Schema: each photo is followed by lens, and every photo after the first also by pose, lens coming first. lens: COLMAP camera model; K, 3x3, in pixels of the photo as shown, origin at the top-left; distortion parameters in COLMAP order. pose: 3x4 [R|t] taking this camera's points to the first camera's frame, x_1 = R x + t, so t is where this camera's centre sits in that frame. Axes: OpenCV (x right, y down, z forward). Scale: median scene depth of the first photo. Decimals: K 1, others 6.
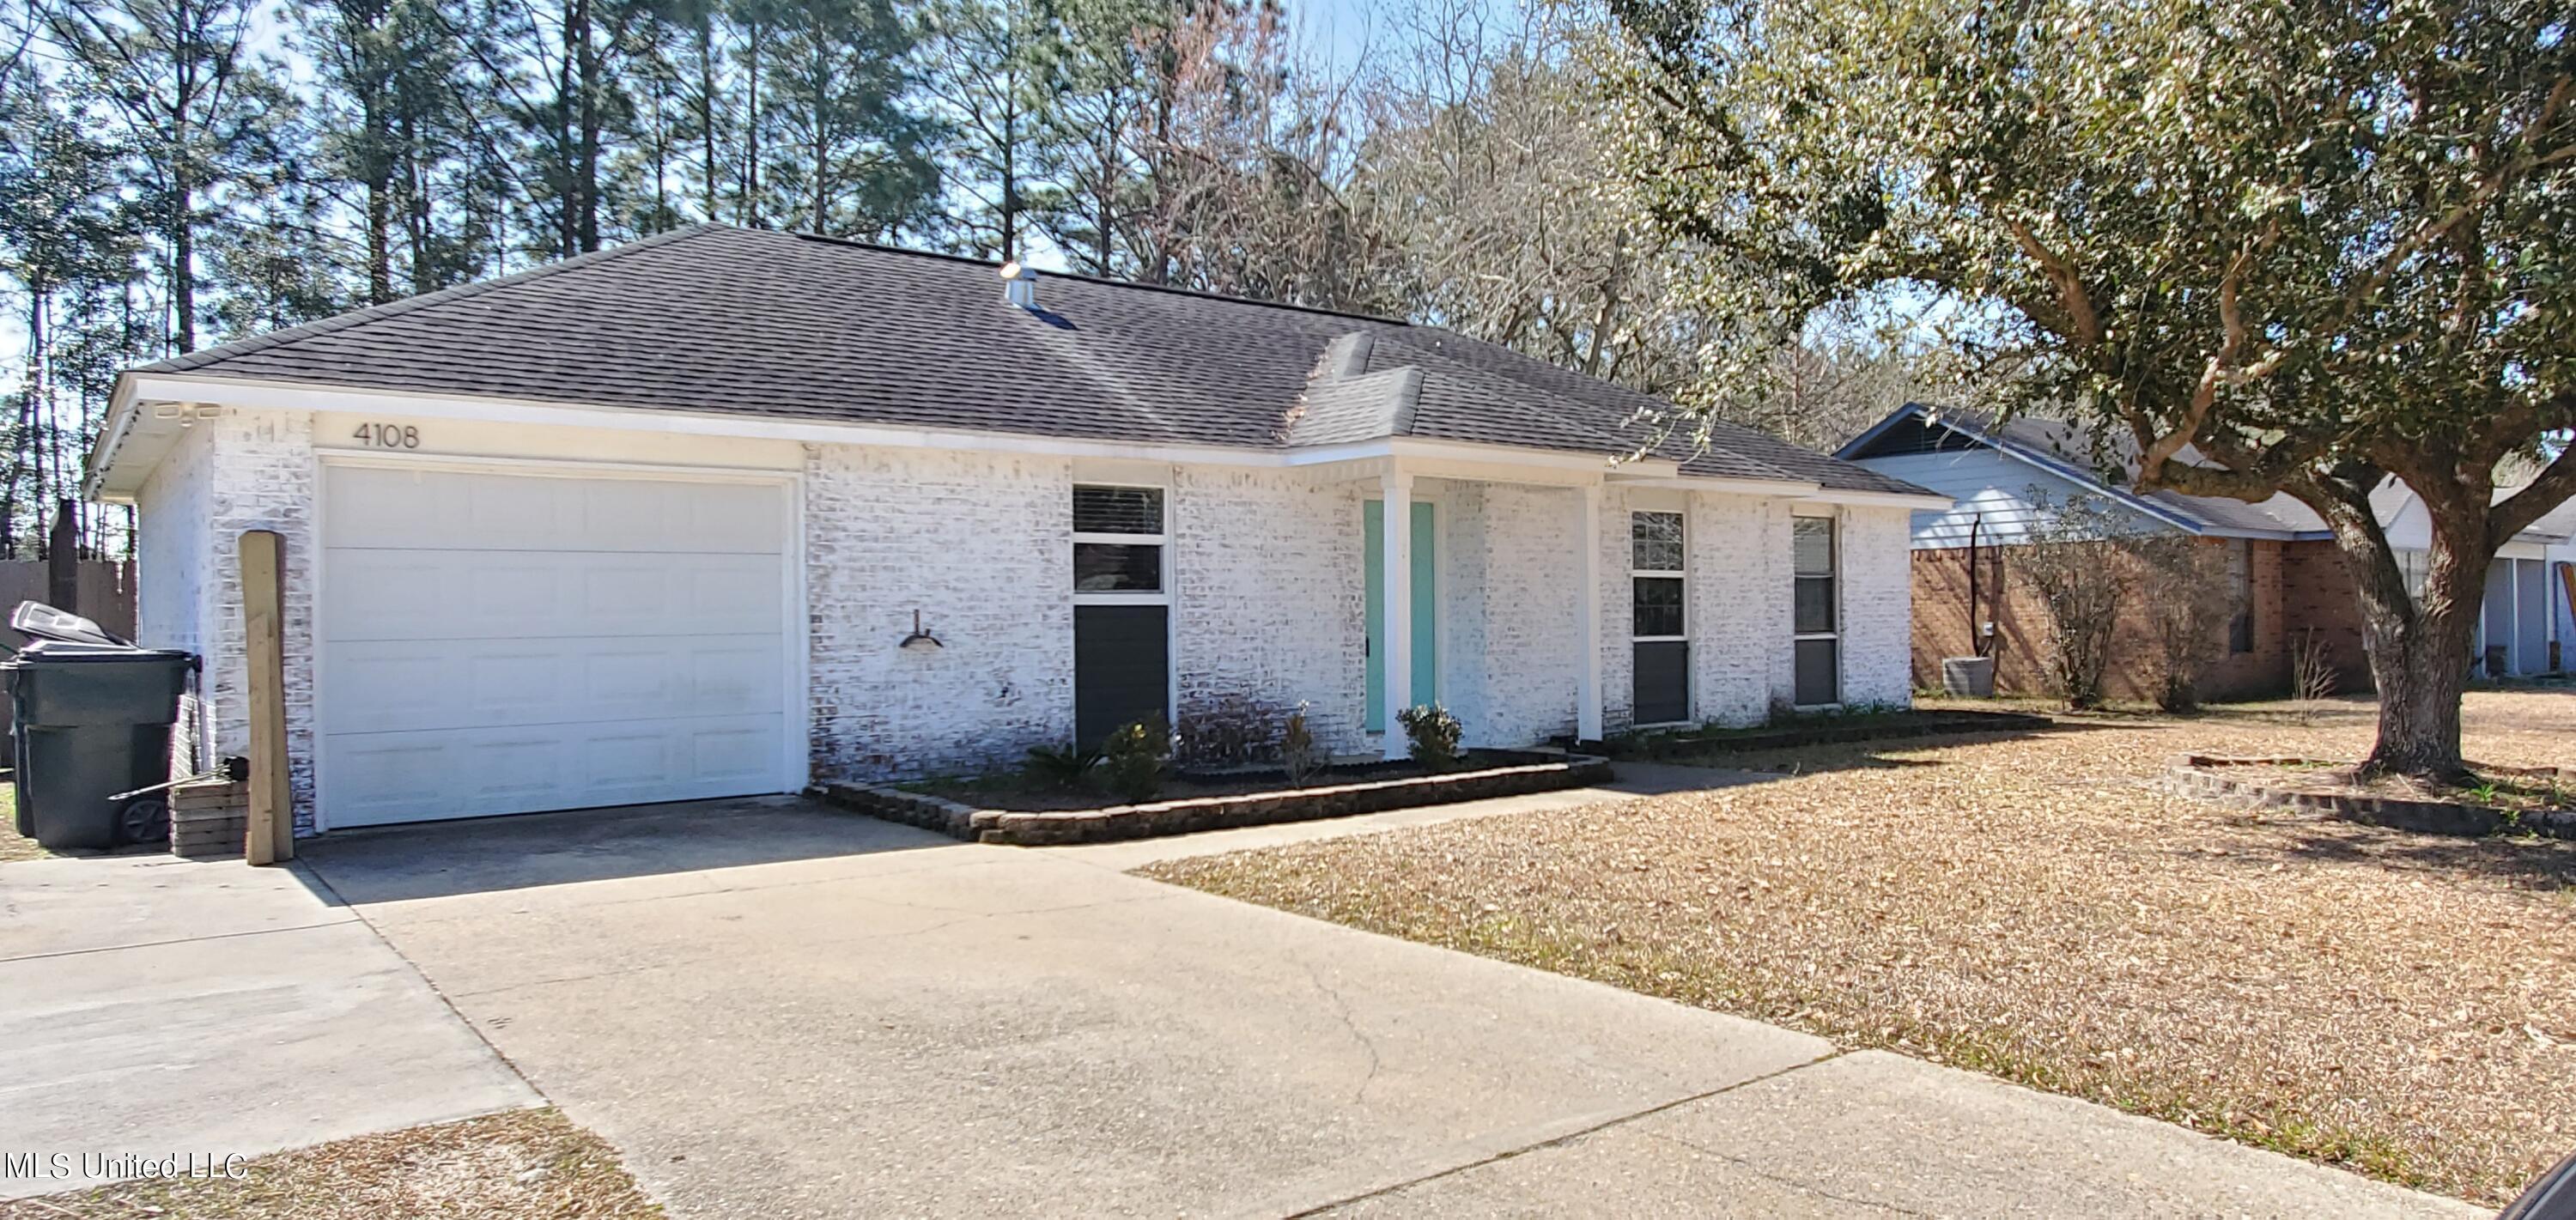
lens RADIAL K [[1008.2, 0, 1264.5], [0, 1008.2, 609.1], [0, 0, 1]] dist [-0.012516, -0.001769]
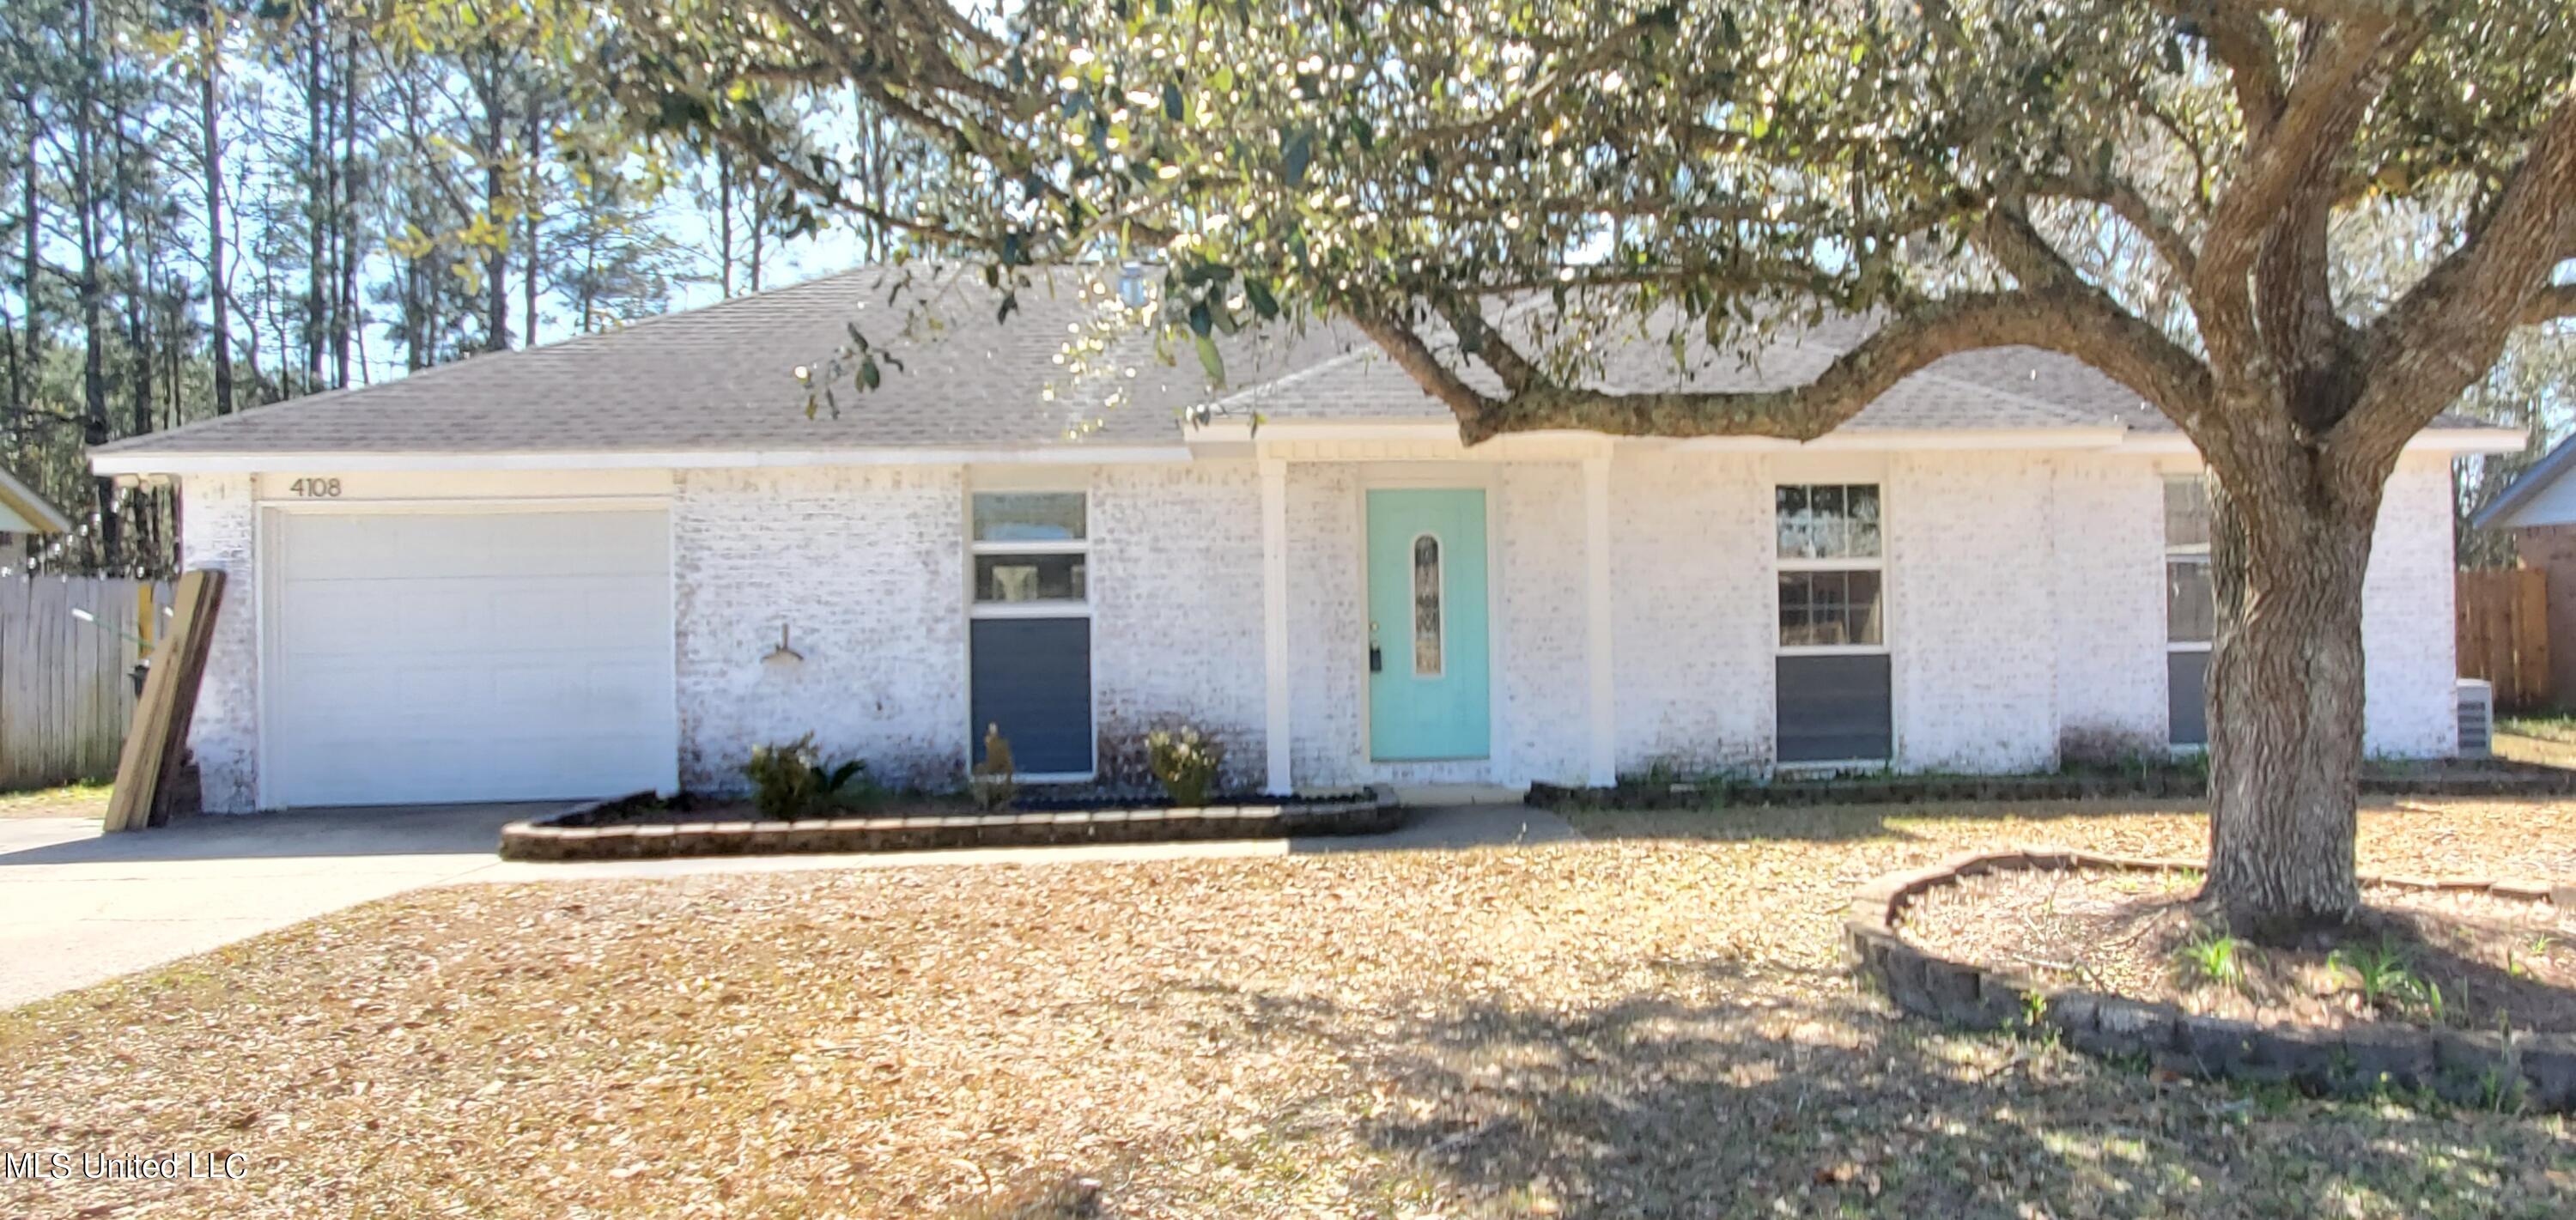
lens RADIAL K [[1008.2, 0, 1291.5], [0, 1008.2, 613.8], [0, 0, 1]] dist [-0.012516, -0.001769]
pose [[0.923030, -0.014120, -0.384468, 0.482106], [0.012722, 0.999900, -0.006179, 0.002671], [0.384517, 0.000812, 0.923118, 0.232988]]
